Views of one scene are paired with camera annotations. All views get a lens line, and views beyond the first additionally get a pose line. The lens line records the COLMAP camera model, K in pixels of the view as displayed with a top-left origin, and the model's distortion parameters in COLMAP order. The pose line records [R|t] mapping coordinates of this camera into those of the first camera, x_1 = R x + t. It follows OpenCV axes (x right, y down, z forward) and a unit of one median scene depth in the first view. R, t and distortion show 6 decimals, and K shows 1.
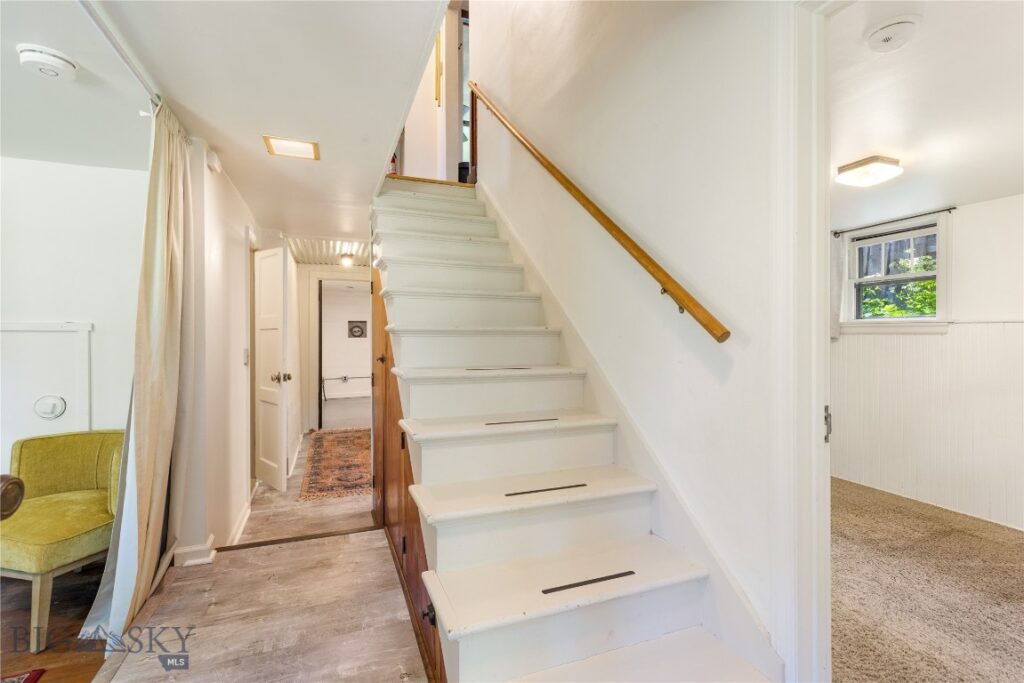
lens RADIAL K [[470.0, 0, 510.5], [0, 470.0, 333.0], [0, 0, 1]] dist [0.011725, -0.000154]
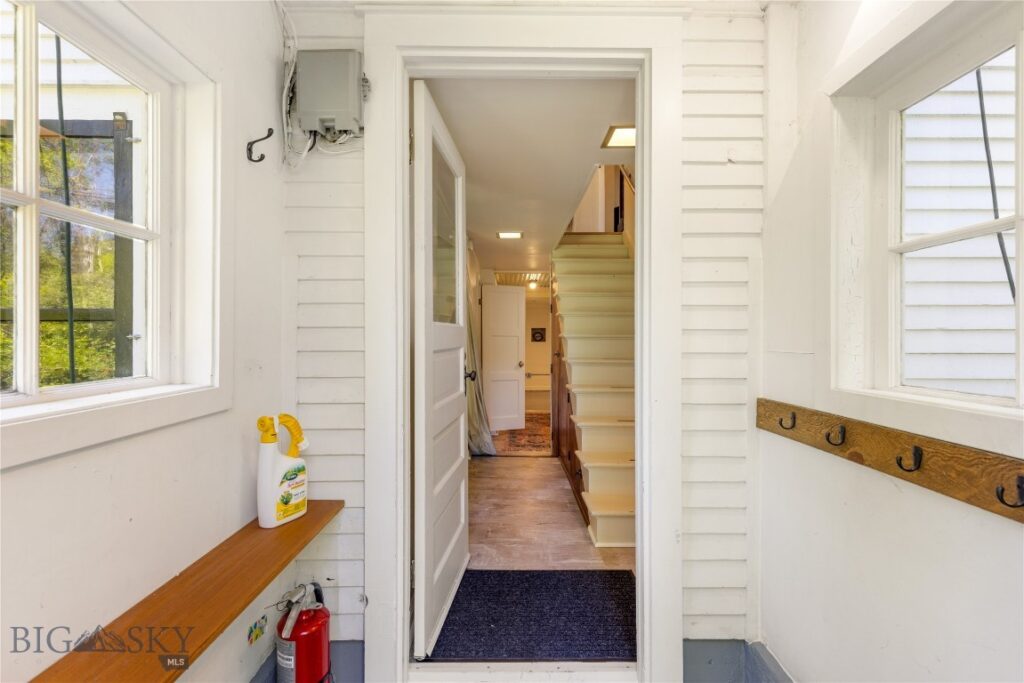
lens RADIAL K [[470.0, 0, 510.5], [0, 470.0, 333.0], [0, 0, 1]] dist [0.011725, -0.000154]
pose [[0.932287, -0.002114, -0.361713, 0.089392], [-0.001792, 0.999944, -0.010461, -0.000670], [0.361715, 0.010401, 0.932231, -0.315395]]
